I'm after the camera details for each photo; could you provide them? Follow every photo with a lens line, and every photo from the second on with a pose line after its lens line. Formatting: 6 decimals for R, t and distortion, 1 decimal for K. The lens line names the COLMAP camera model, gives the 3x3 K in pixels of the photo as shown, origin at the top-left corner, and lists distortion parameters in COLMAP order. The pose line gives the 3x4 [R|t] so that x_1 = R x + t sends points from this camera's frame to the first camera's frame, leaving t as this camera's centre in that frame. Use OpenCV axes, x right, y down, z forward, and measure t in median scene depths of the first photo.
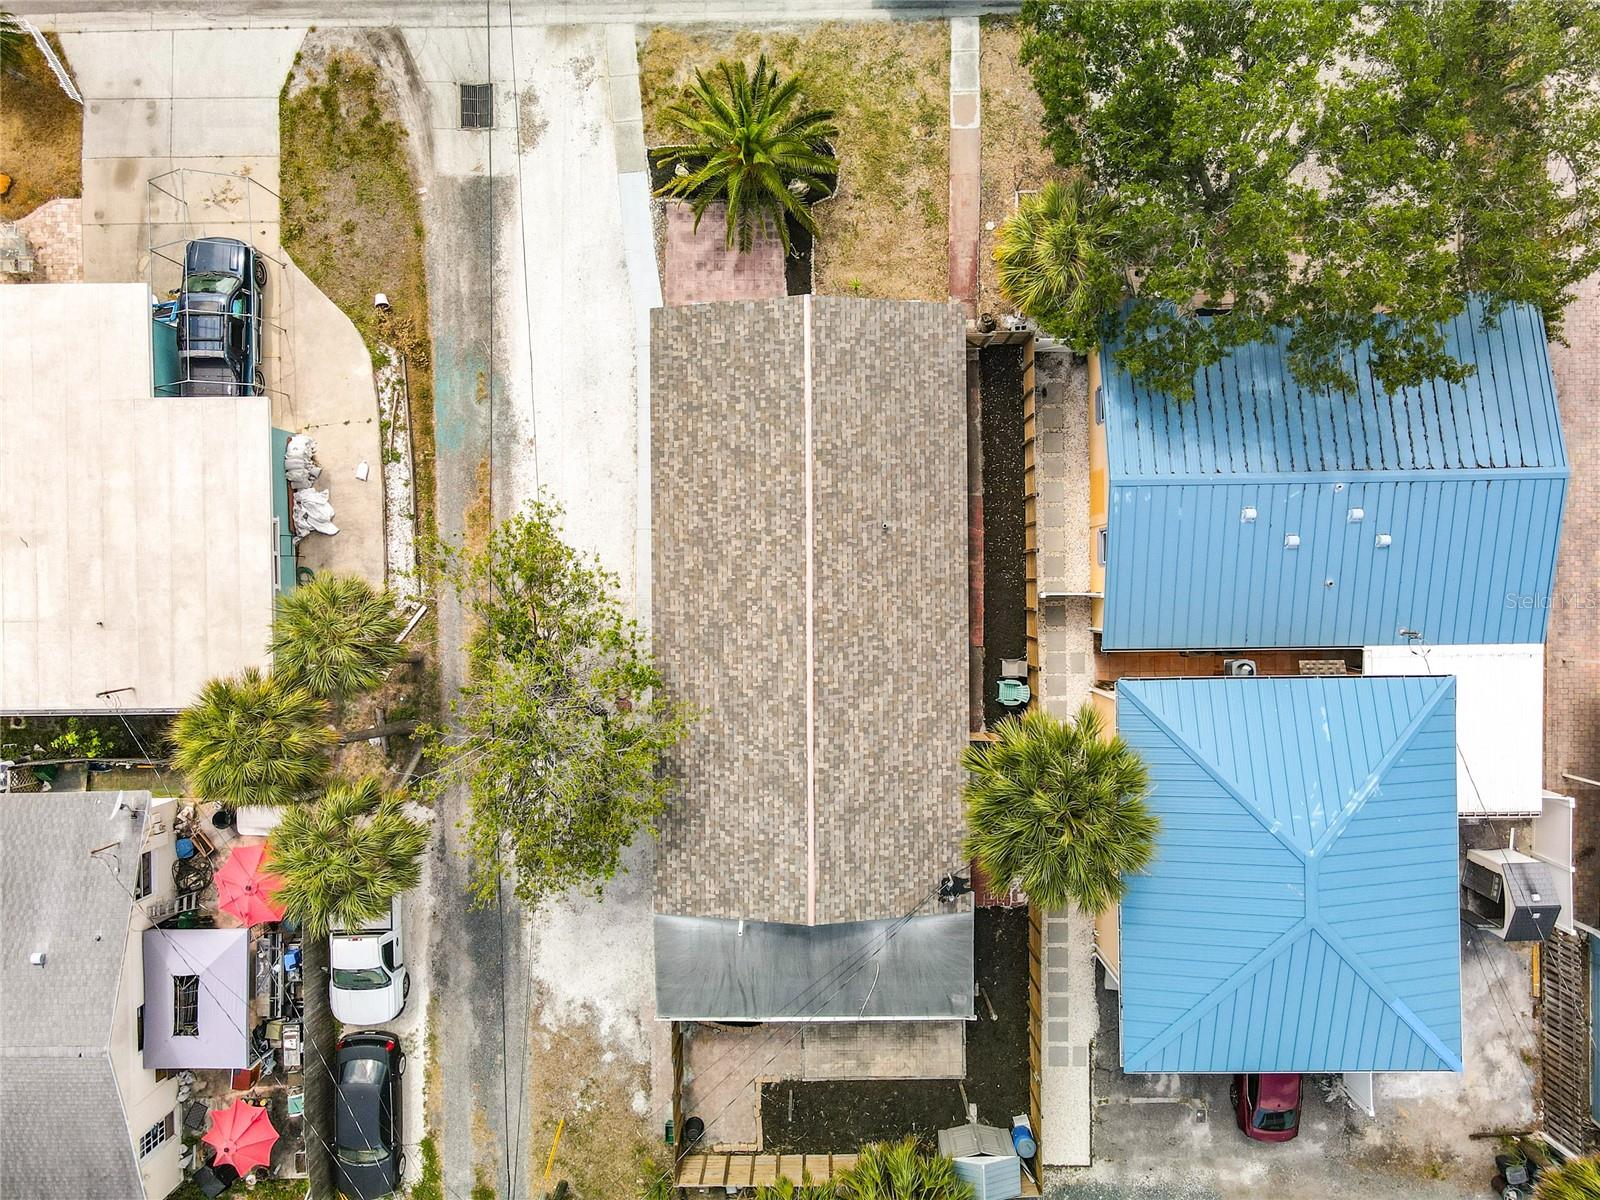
lens RADIAL K [[1197.7, 0, 798.7], [0, 1197.7, 588.5], [0, 0, 1]] dist [0.004407, 0.031173]
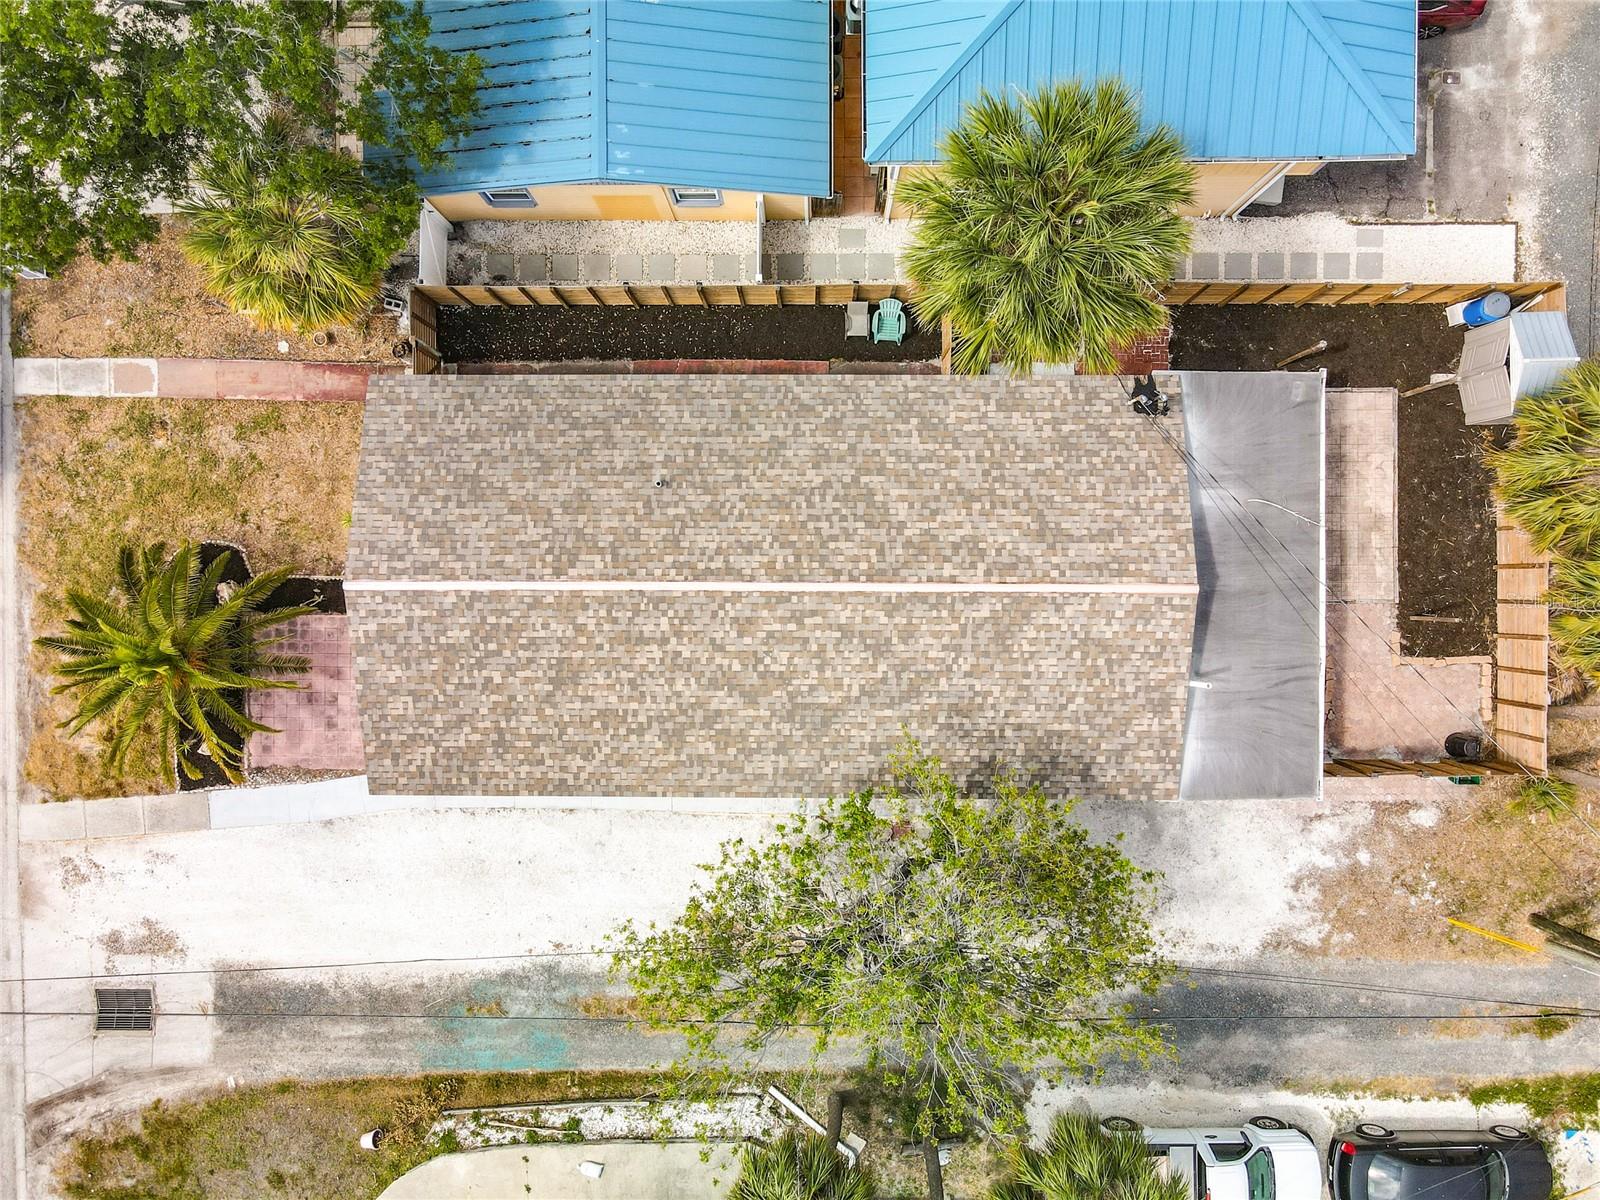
lens RADIAL K [[1197.7, 0, 798.7], [0, 1197.7, 588.5], [0, 0, 1]] dist [0.004407, 0.031173]
pose [[0.011063, -0.999921, 0.005952, 0.003354], [0.999818, 0.010968, -0.015635, 0.042693], [0.015568, 0.006124, 0.999860, 0.234812]]
